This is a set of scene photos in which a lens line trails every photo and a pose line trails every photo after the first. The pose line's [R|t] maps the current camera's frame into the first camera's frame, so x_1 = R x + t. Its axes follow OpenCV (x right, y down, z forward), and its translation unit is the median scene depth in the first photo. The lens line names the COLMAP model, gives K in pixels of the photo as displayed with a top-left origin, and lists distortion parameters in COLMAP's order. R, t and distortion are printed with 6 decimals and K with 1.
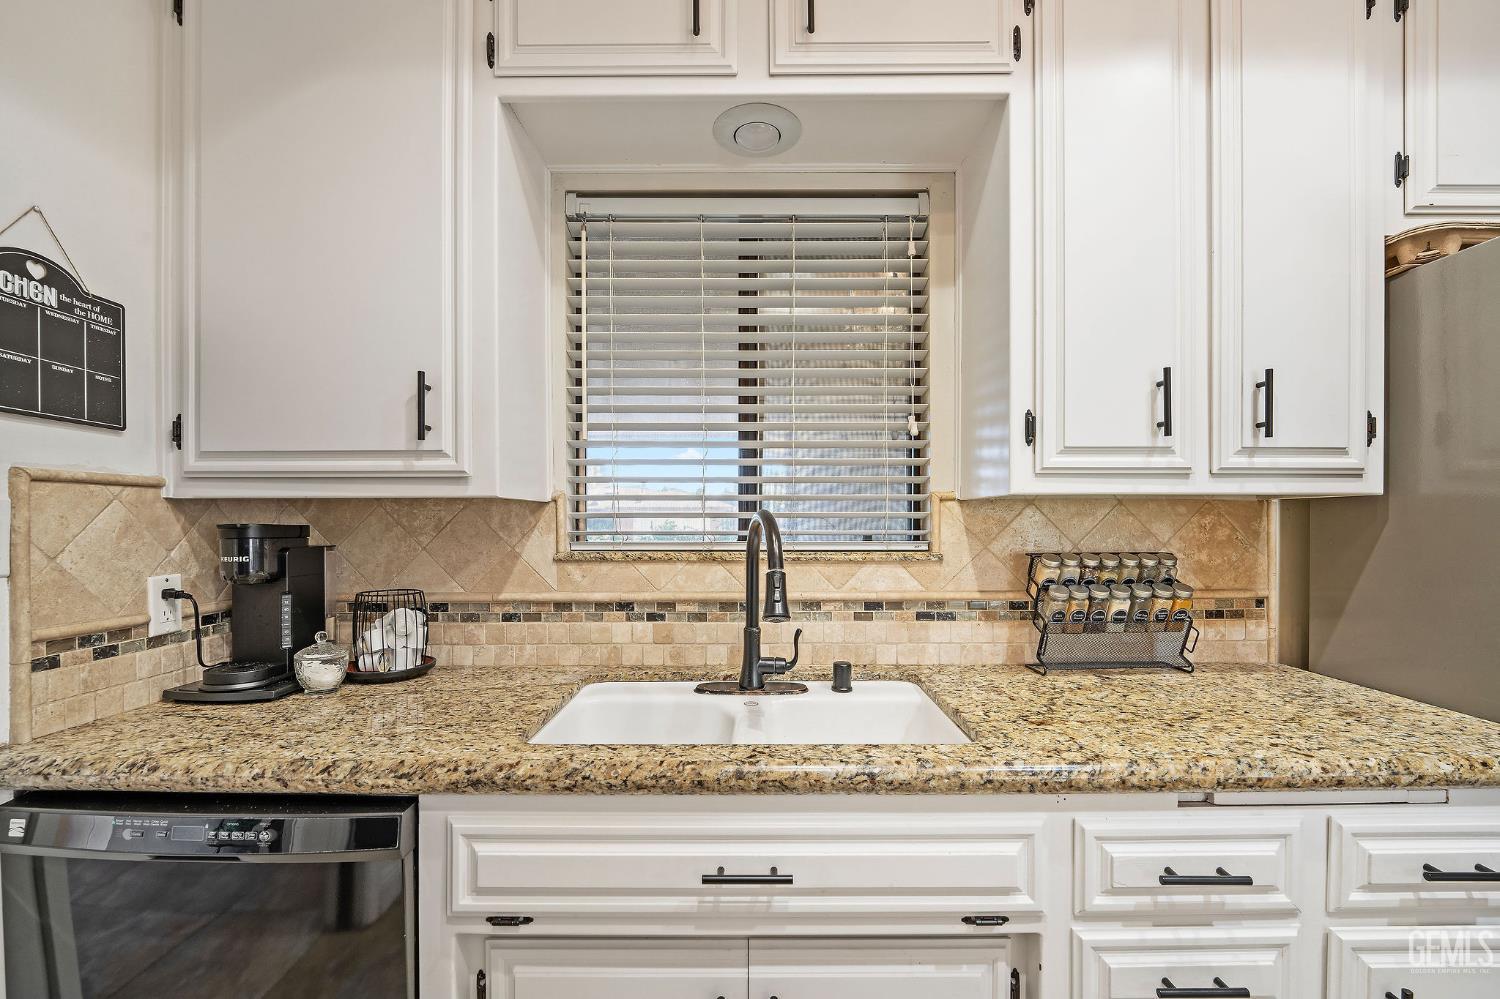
lens RADIAL K [[639.8, 0, 748.3], [0, 639.8, 526.7], [0, 0, 1]] dist [-0.006943, -0.000723]
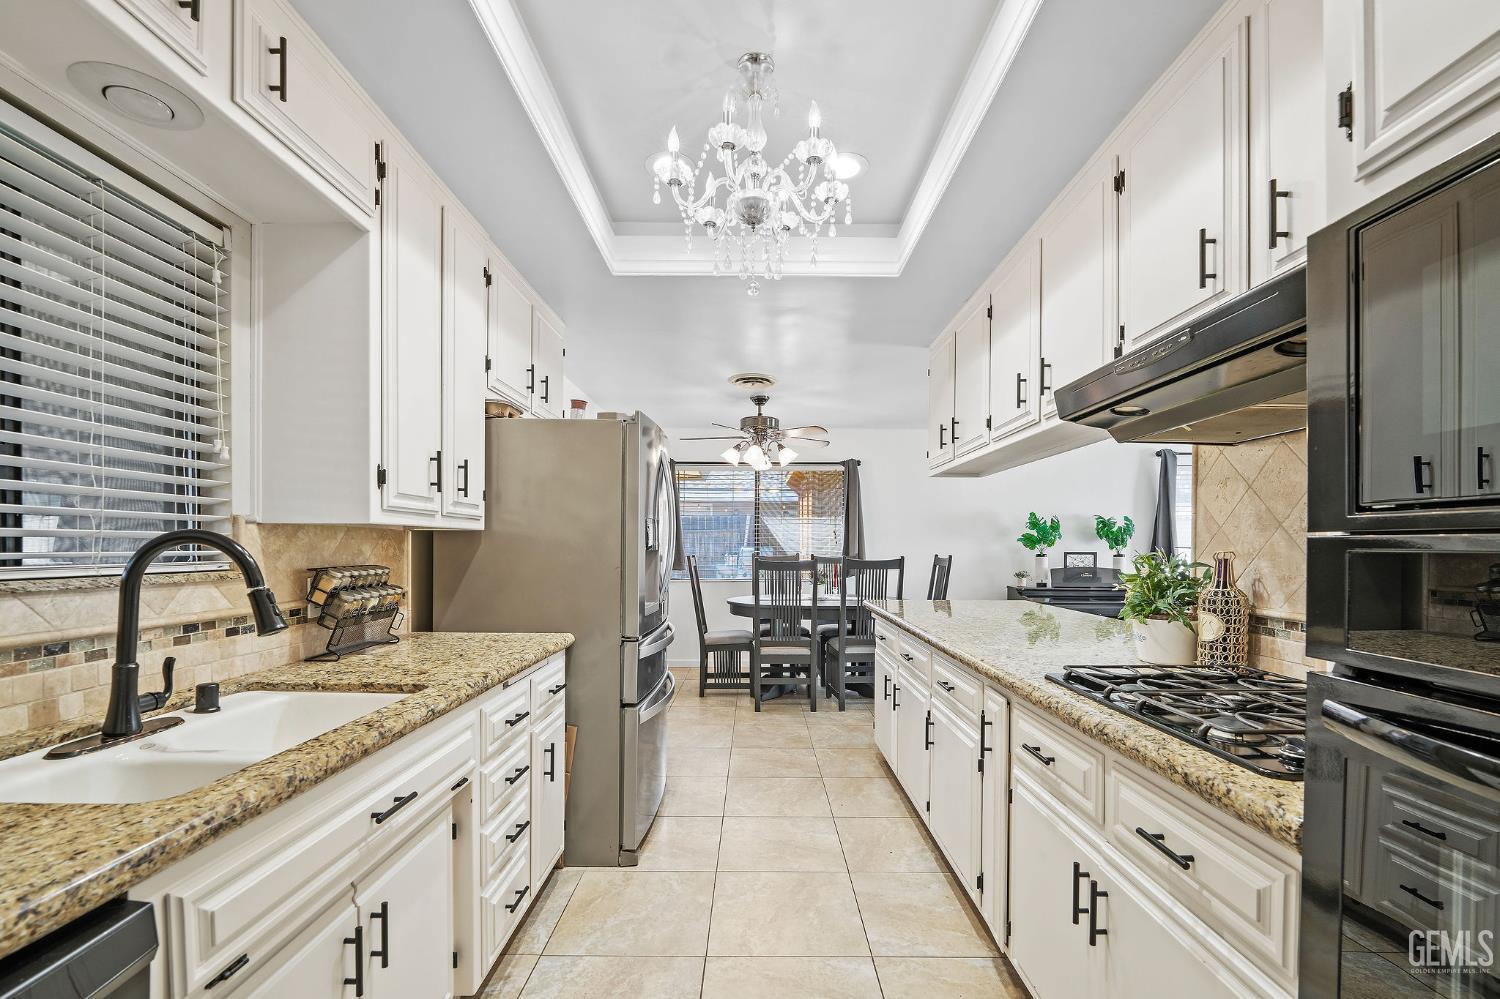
lens RADIAL K [[639.8, 0, 753.7], [0, 639.8, 549.8], [0, 0, 1]] dist [-0.006943, -0.000723]
pose [[0.002787, -0.006359, 0.999976, -0.833126], [0.003053, 0.999975, 0.006351, 0.000411], [-0.999991, 0.003035, 0.002806, 0.147003]]
